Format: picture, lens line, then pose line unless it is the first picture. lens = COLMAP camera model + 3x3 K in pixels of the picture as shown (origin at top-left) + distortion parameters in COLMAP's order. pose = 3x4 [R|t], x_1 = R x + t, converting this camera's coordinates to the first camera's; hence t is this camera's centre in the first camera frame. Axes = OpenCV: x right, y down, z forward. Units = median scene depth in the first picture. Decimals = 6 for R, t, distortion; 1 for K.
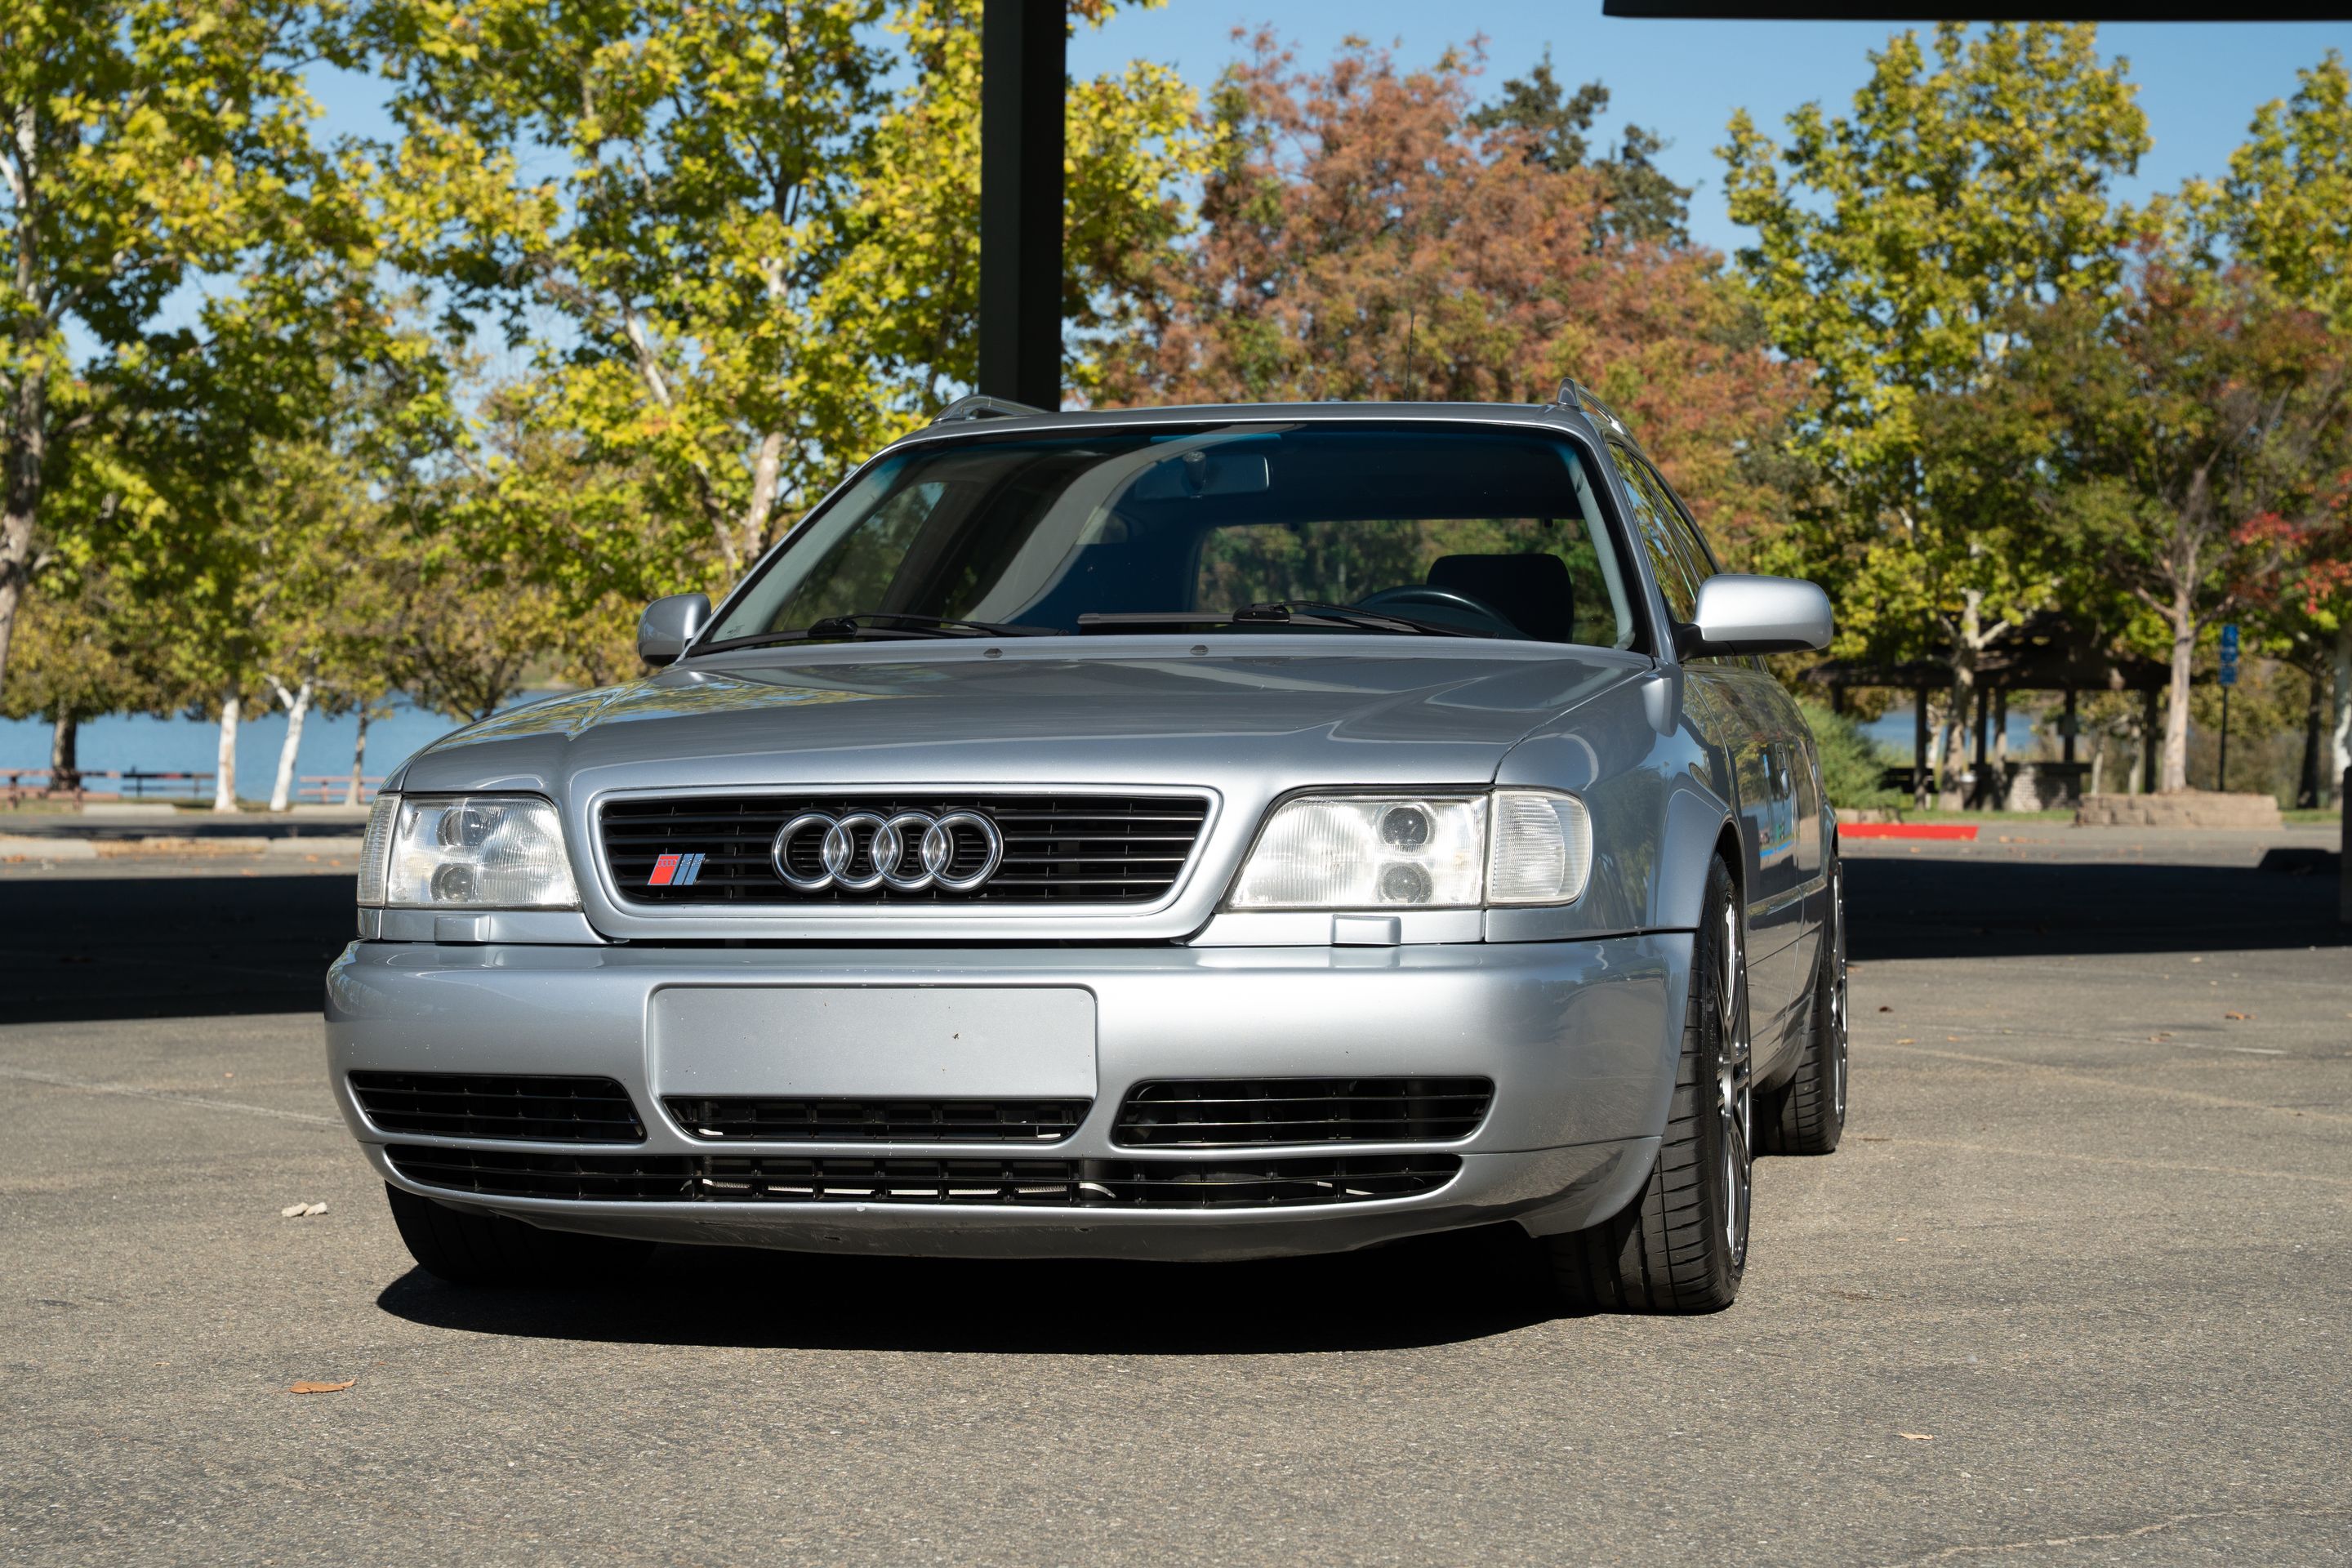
lens RADIAL K [[4201.0, 0, 1171.4], [0, 4201.0, 796.5], [0, 0, 1]] dist [0.191270, 0.811891]
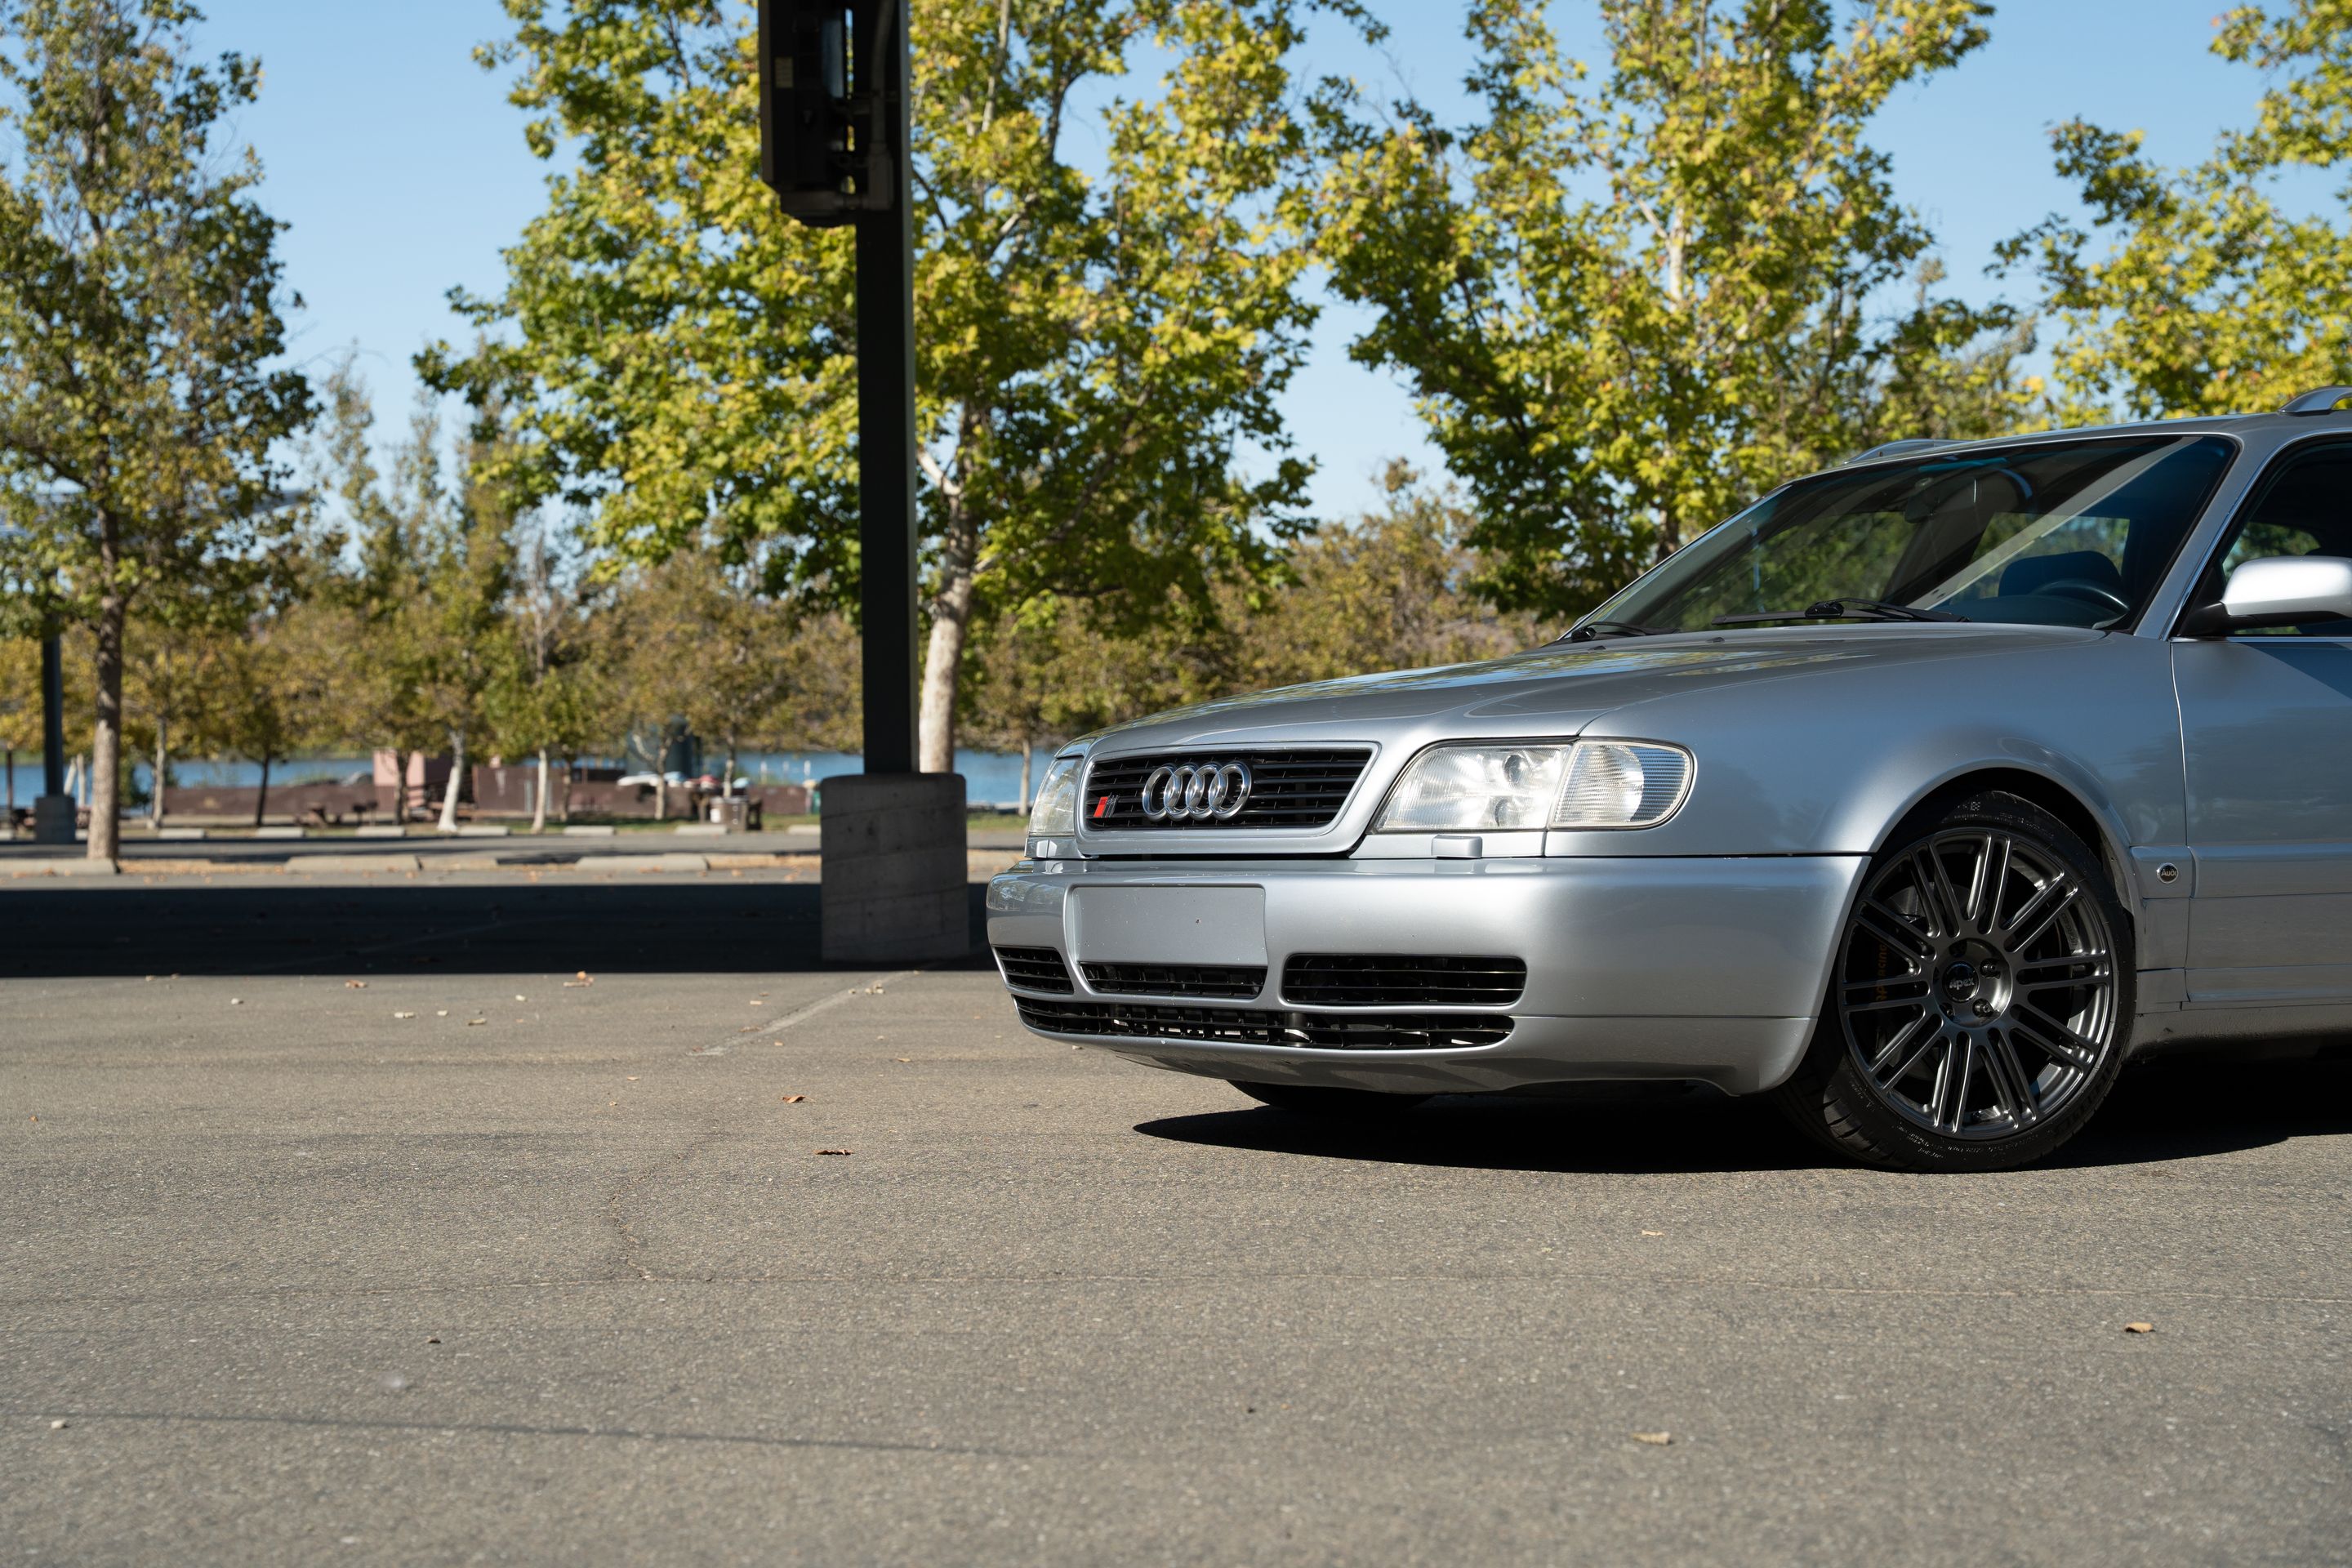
lens RADIAL K [[3716.6, 0, 1166.2], [0, 3716.6, 780.9], [0, 0, 1]] dist [0.114663, 0.661334]
pose [[0.766874, -0.012450, -0.641676, 0.105099], [0.006133, 0.999908, -0.012070, 0.003544], [0.641768, 0.005321, 0.766880, 0.005289]]
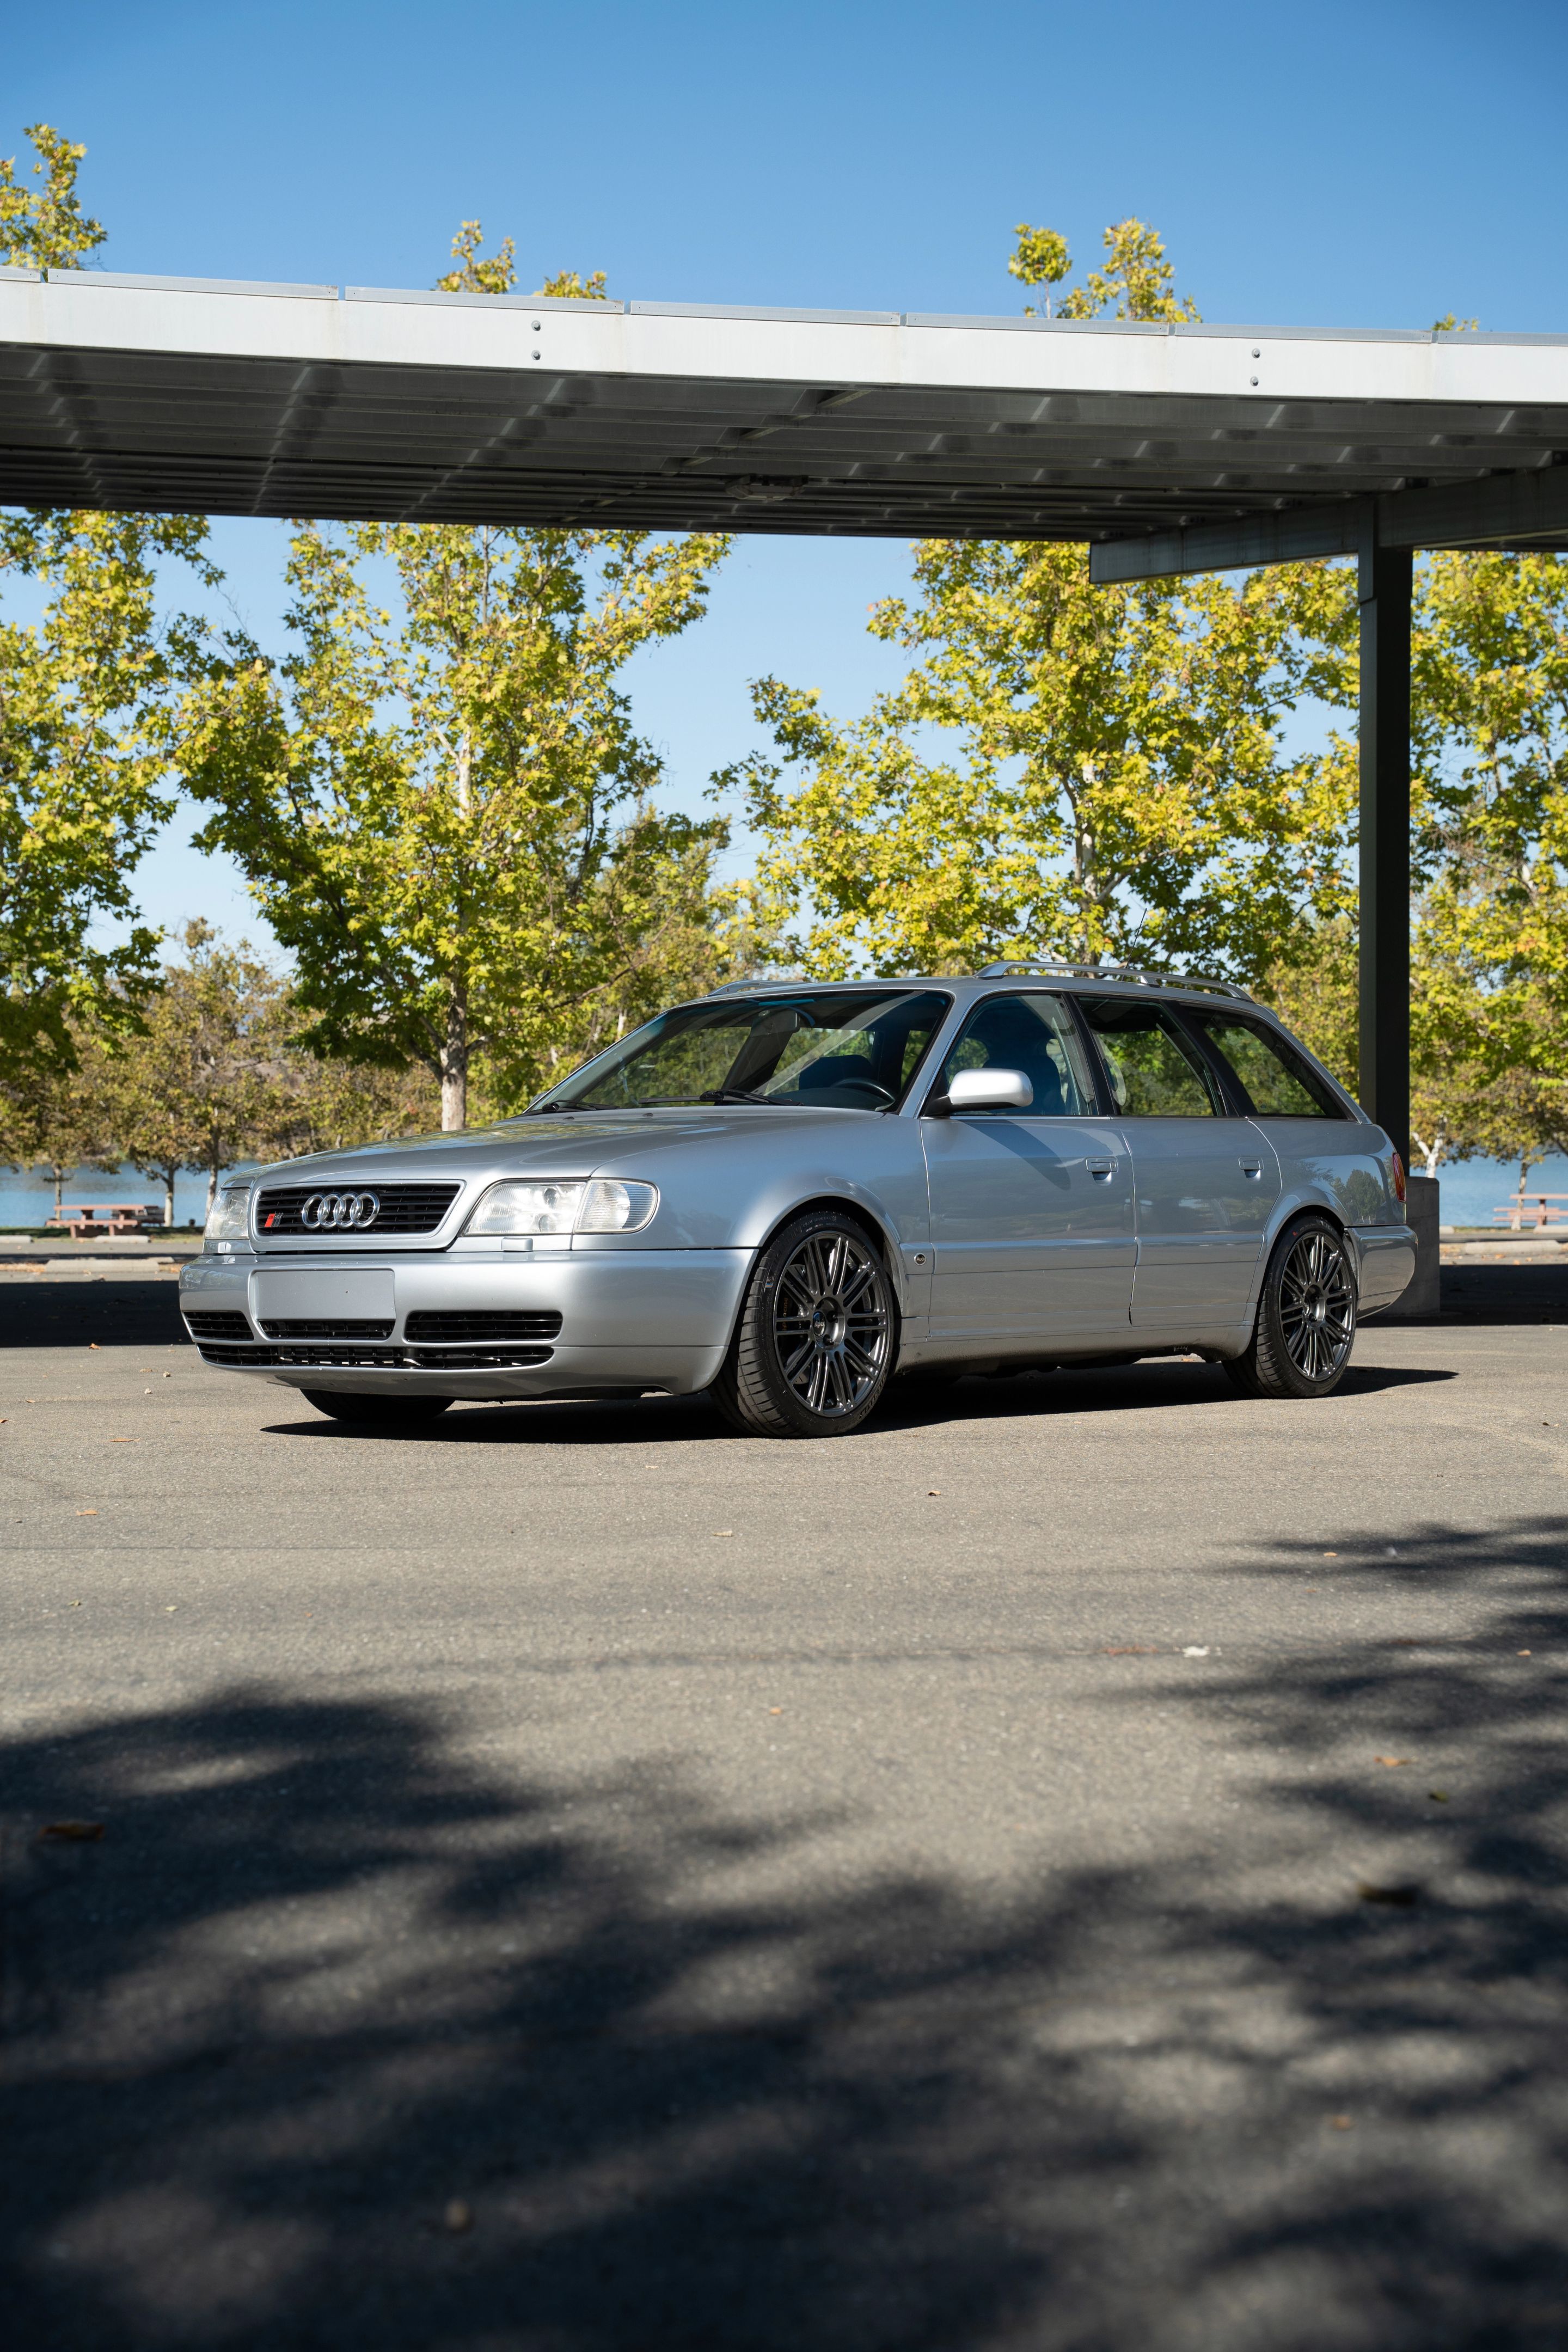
lens RADIAL K [[3260.9, 0, 775.4], [0, 3260.9, 1192.5], [0, 0, 1]] dist [0.079798, 0.009699]
pose [[0.900429, -0.011439, -0.434852, 0.129732], [0.006991, 0.999906, -0.011829, 0.003723], [0.434946, 0.007611, 0.900424, -0.067006]]
